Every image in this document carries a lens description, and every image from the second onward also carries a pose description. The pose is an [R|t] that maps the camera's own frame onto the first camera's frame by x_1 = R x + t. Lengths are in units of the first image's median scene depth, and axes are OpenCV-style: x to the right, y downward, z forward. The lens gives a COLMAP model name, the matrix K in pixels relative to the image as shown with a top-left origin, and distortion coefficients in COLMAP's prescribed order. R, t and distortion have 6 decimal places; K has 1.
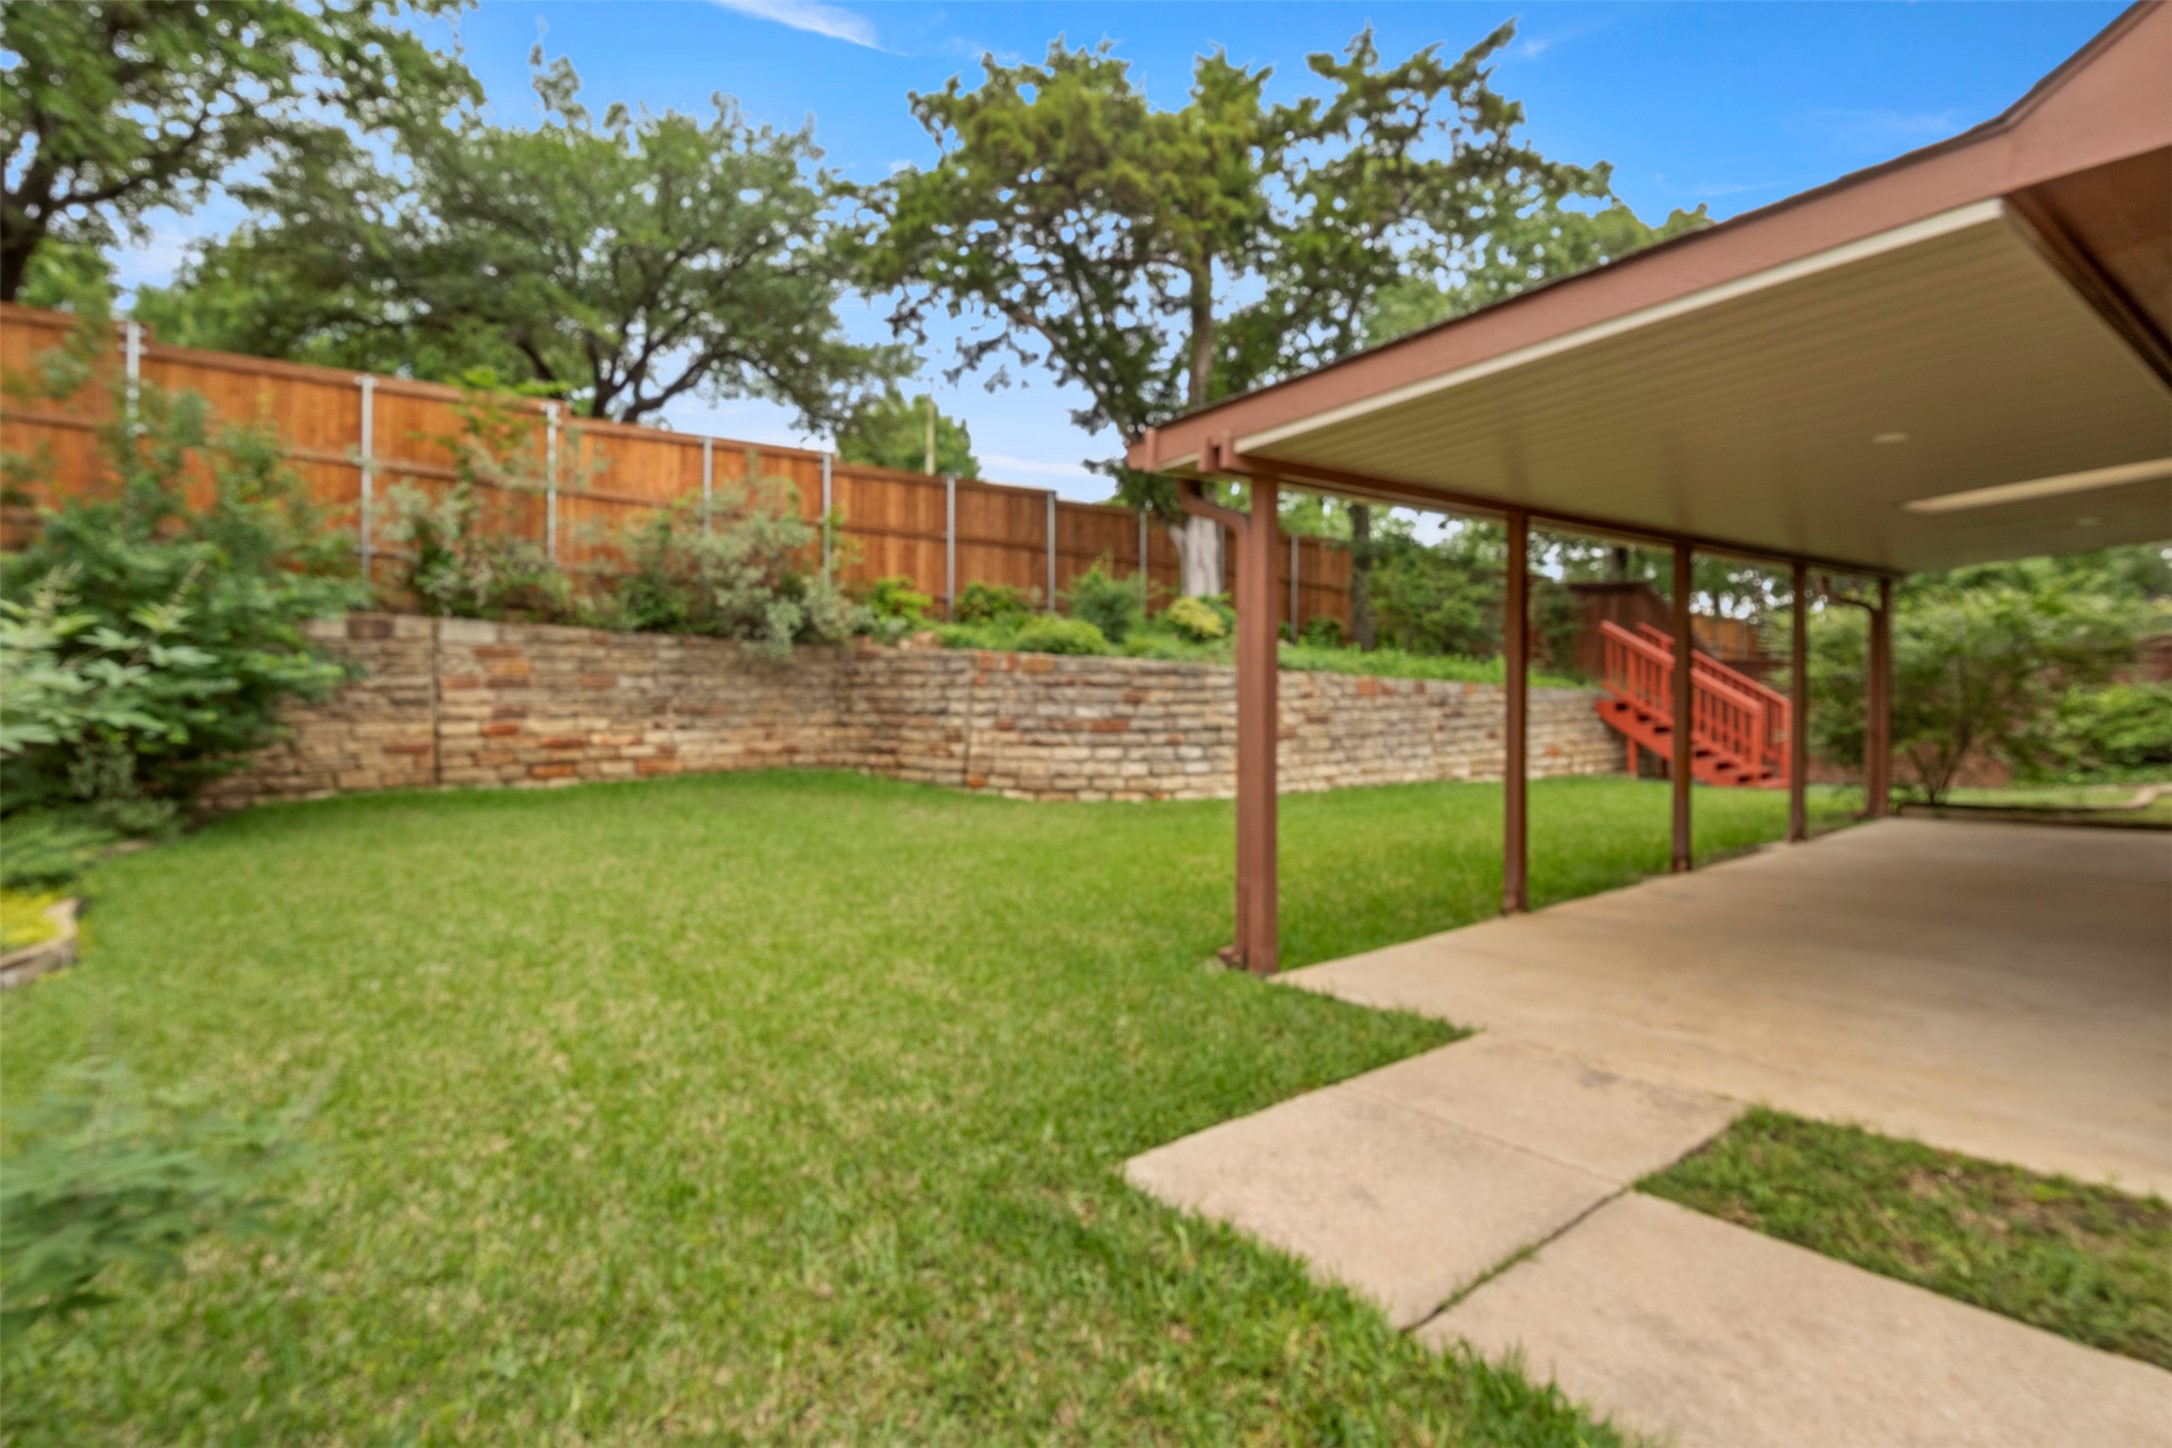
lens RADIAL K [[1083.1, 0, 1070.0], [0, 1083.1, 691.8], [0, 0, 1]] dist [0.003716, 0.000173]
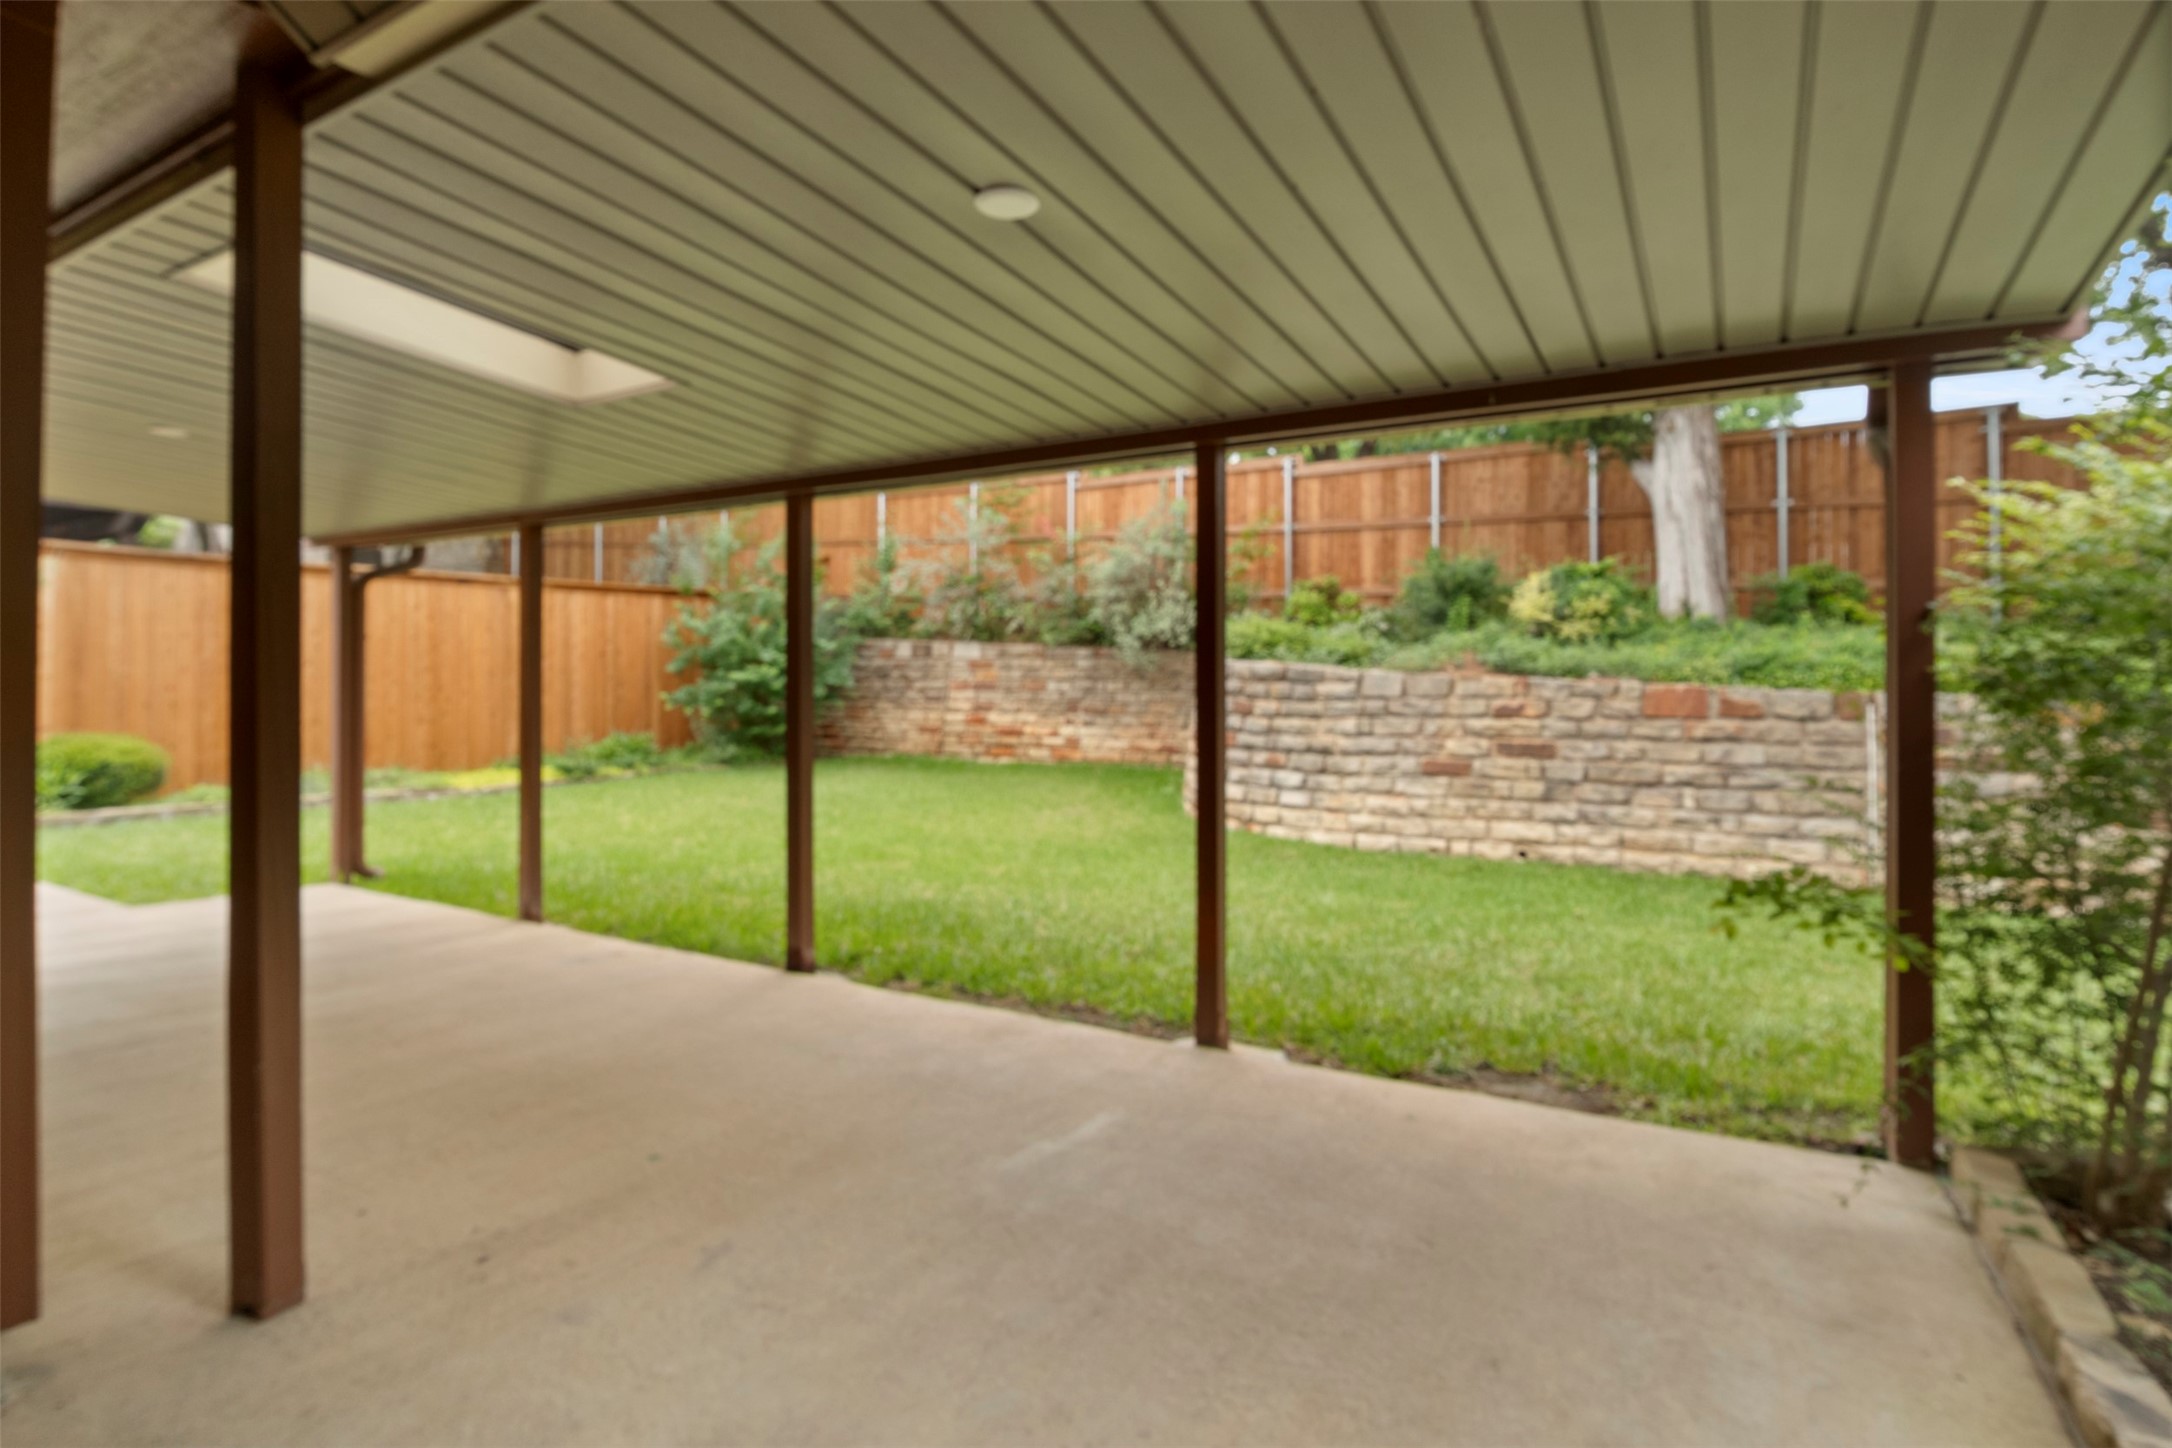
lens RADIAL K [[1101.4, 0, 1090.8], [0, 1101.4, 681.3], [0, 0, 1]] dist [0.002496, -0.010903]
pose [[0.376745, 0.001406, -0.926316, 0.803128], [-0.013064, 0.999907, -0.003796, -0.010314], [0.926225, 0.013532, 0.376728, 0.558097]]
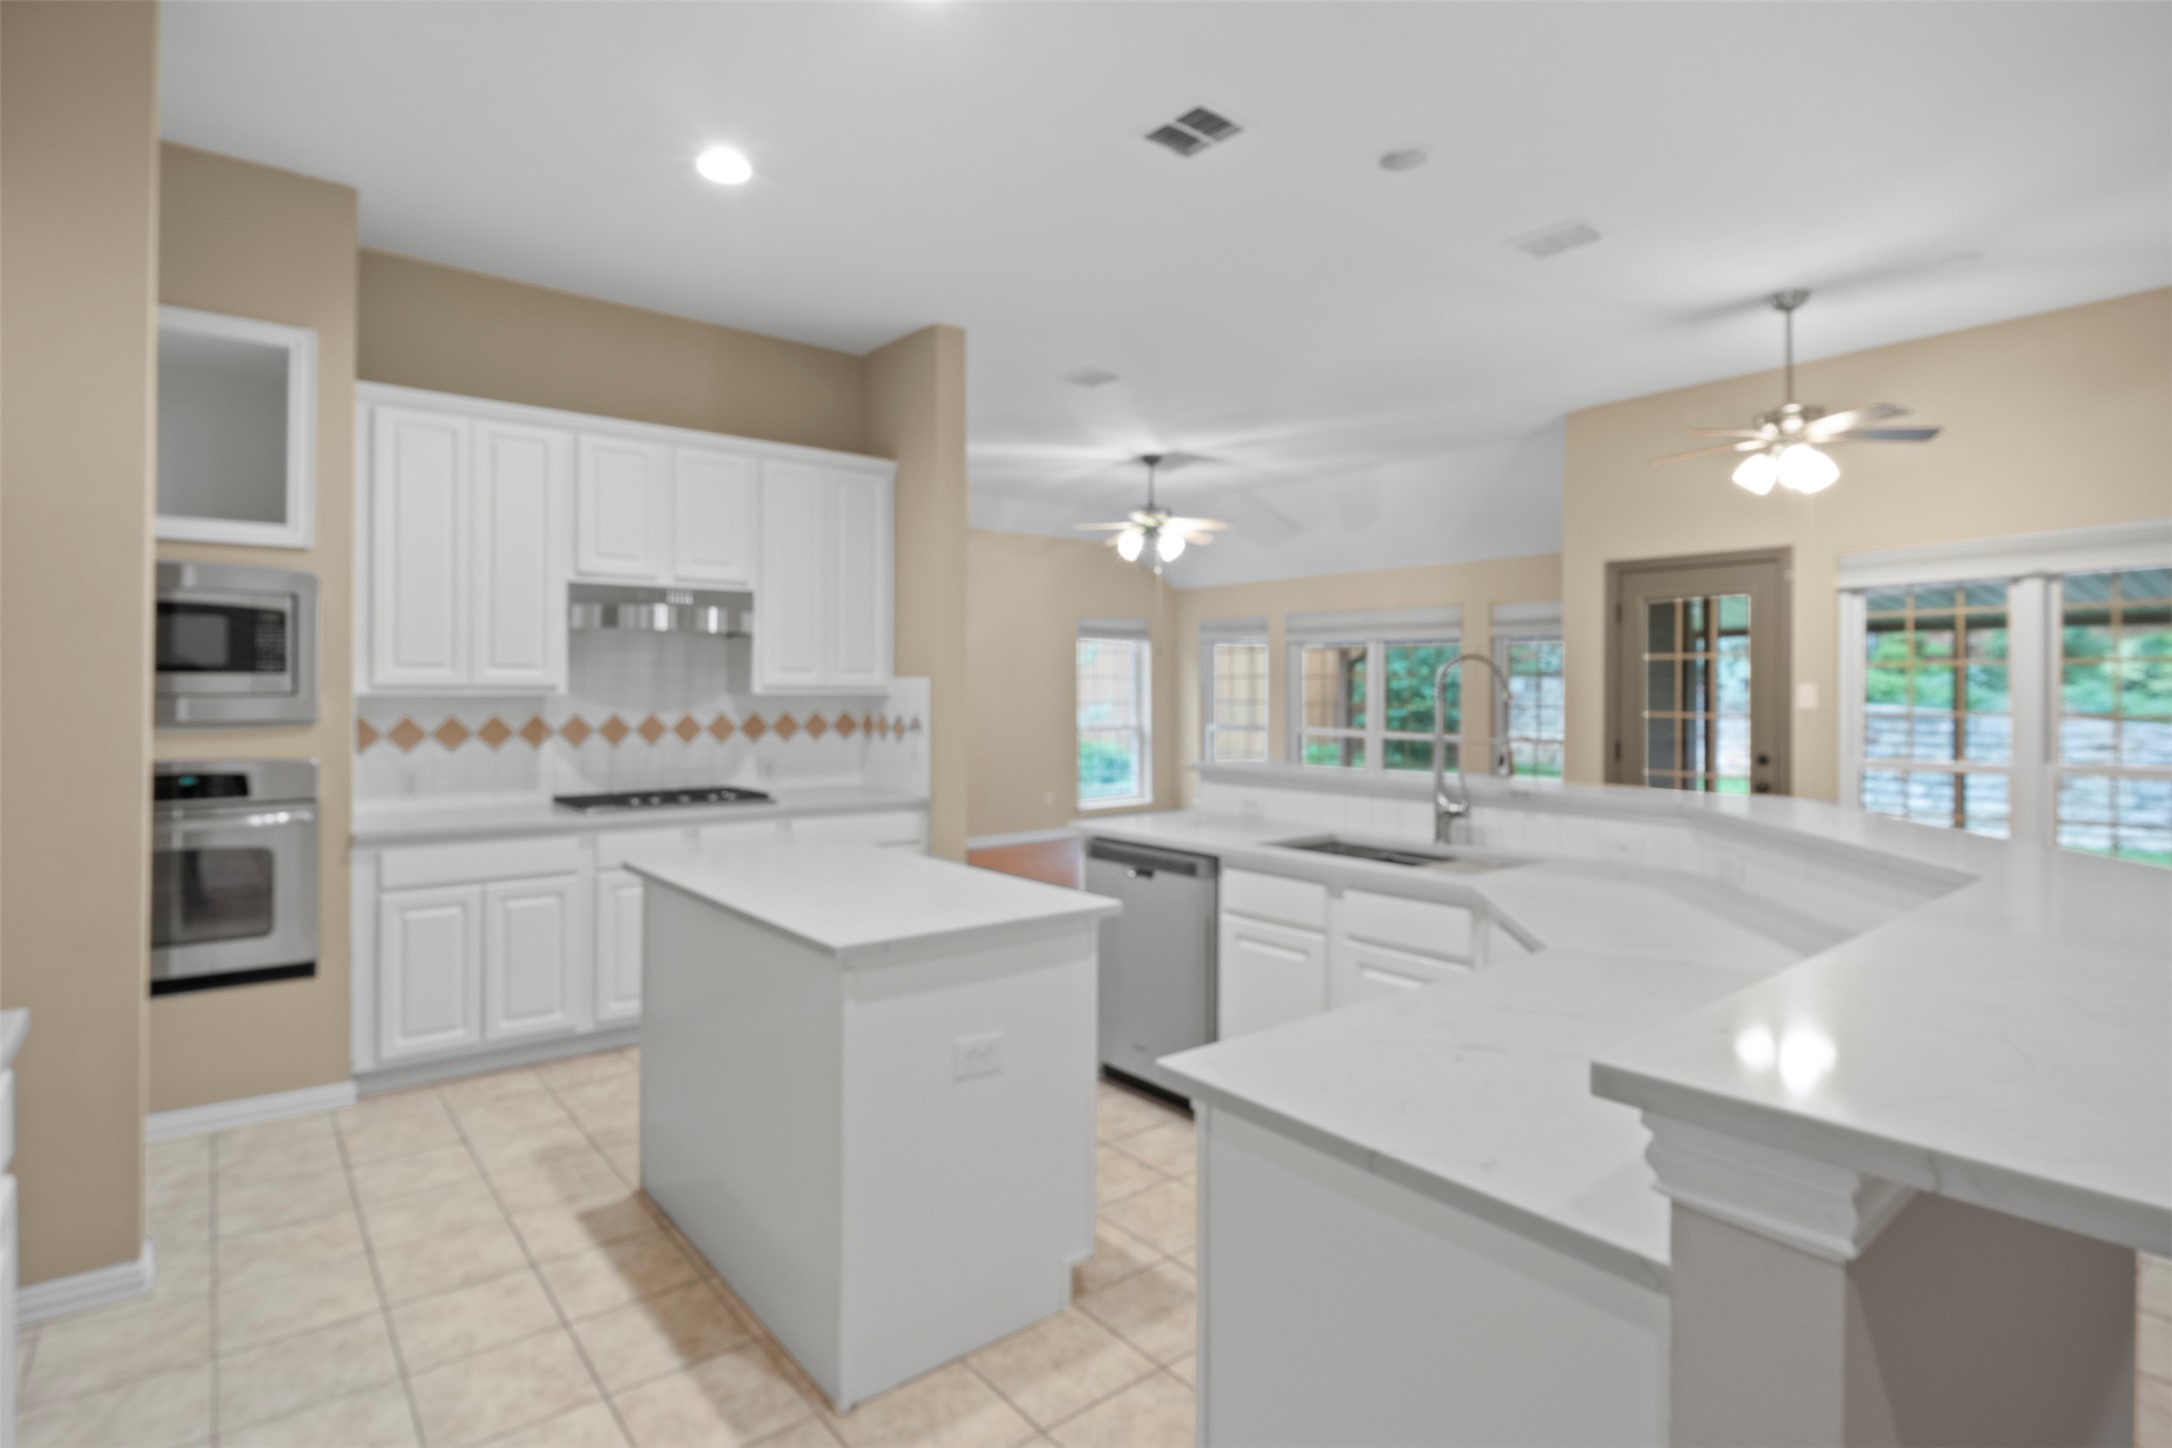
lens RADIAL K [[1101.4, 0, 1090.8], [0, 1101.4, 681.3], [0, 0, 1]] dist [0.002496, -0.010903]
pose [[0.029151, -0.005866, -0.999558, 1.243519], [-0.016415, 0.999845, -0.006346, -0.036138], [0.999440, 0.016593, 0.029050, 0.094513]]
